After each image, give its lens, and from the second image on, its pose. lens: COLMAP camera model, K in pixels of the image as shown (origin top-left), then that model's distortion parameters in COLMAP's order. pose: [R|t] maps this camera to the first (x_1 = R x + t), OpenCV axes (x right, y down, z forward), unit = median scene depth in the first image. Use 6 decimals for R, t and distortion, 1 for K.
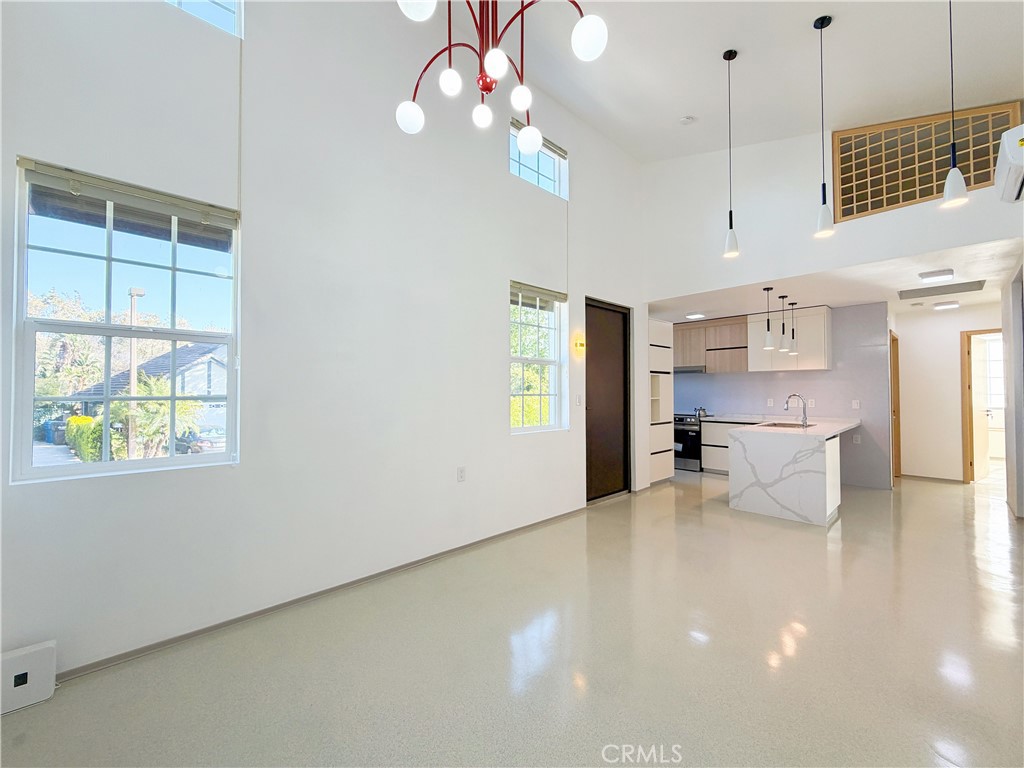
lens RADIAL K [[405.3, 0, 509.7], [0, 405.3, 383.4], [0, 0, 1]] dist [-0.003667, -0.000222]
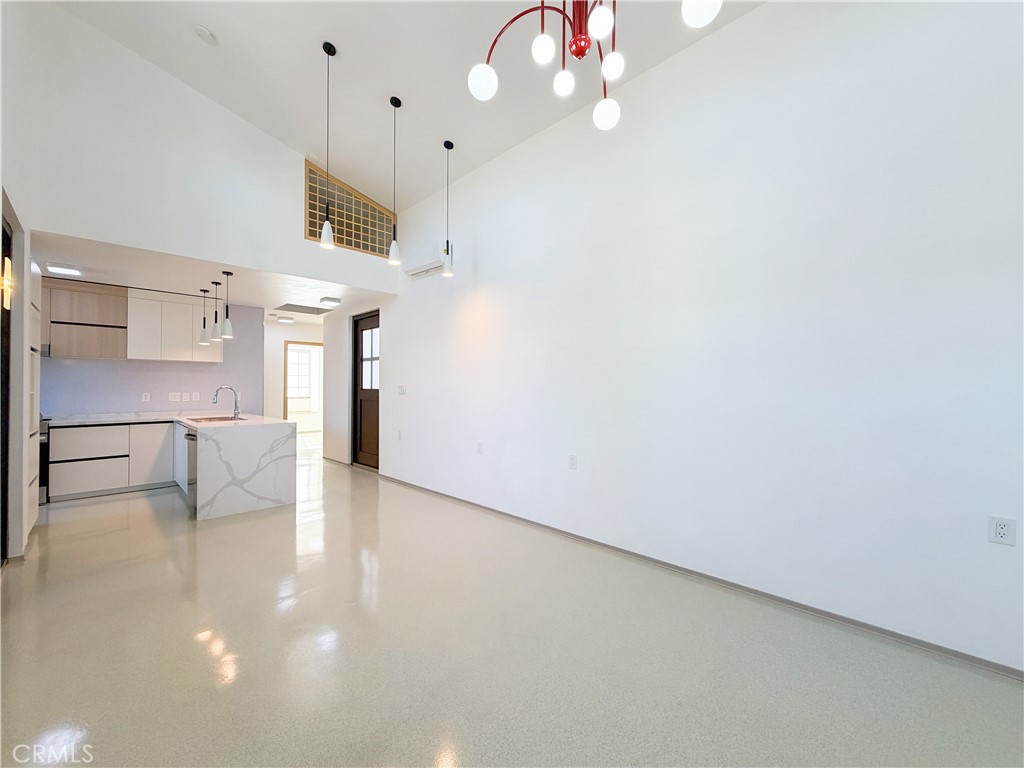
lens RADIAL K [[412.9, 0, 512.0], [0, 412.9, 384.0], [0, 0, 1]] dist [0.002330, -0.000353]
pose [[-0.048269, 0.011925, 0.998763, -0.380967], [-0.021979, 0.999674, -0.012998, 0.021727], [-0.998593, -0.022579, -0.047991, 0.427627]]
